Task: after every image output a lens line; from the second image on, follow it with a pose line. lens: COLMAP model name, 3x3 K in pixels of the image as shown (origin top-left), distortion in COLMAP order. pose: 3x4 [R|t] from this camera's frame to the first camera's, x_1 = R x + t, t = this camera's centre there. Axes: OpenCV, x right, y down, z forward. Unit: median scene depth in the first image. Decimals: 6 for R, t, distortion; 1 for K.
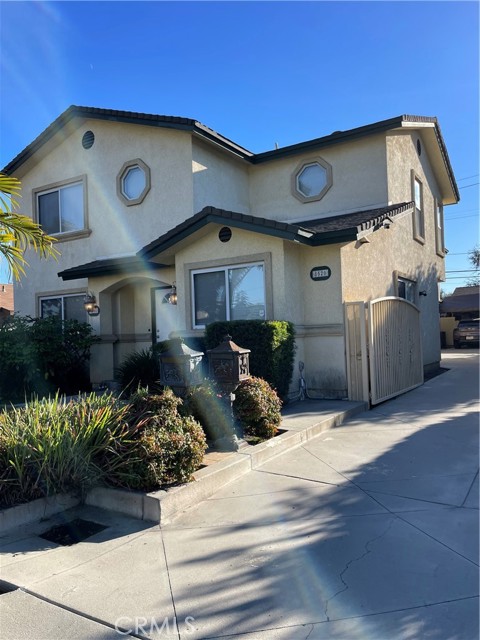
lens RADIAL K [[483.2, 0, 236.8], [0, 483.2, 320.0], [0, 0, 1]] dist [0.094606, -0.107362]
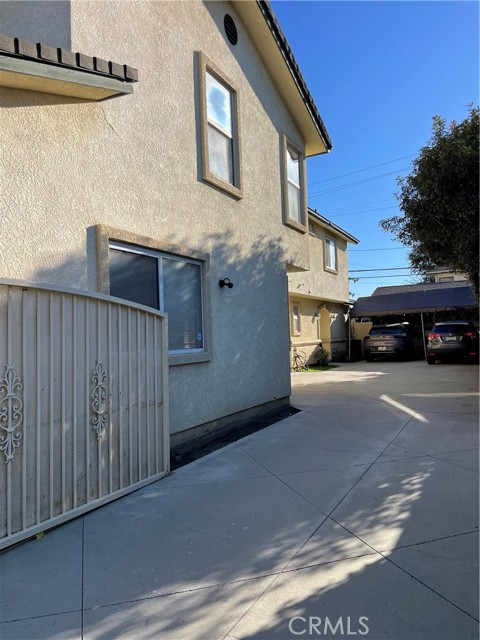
lens RADIAL K [[483.2, 0, 236.8], [0, 483.2, 320.0], [0, 0, 1]] dist [0.094606, -0.107362]
pose [[0.996589, -0.004692, 0.082393, 0.307655], [0.005451, 0.999945, -0.008998, -0.007389], [-0.082346, 0.009417, 0.996559, 0.403700]]
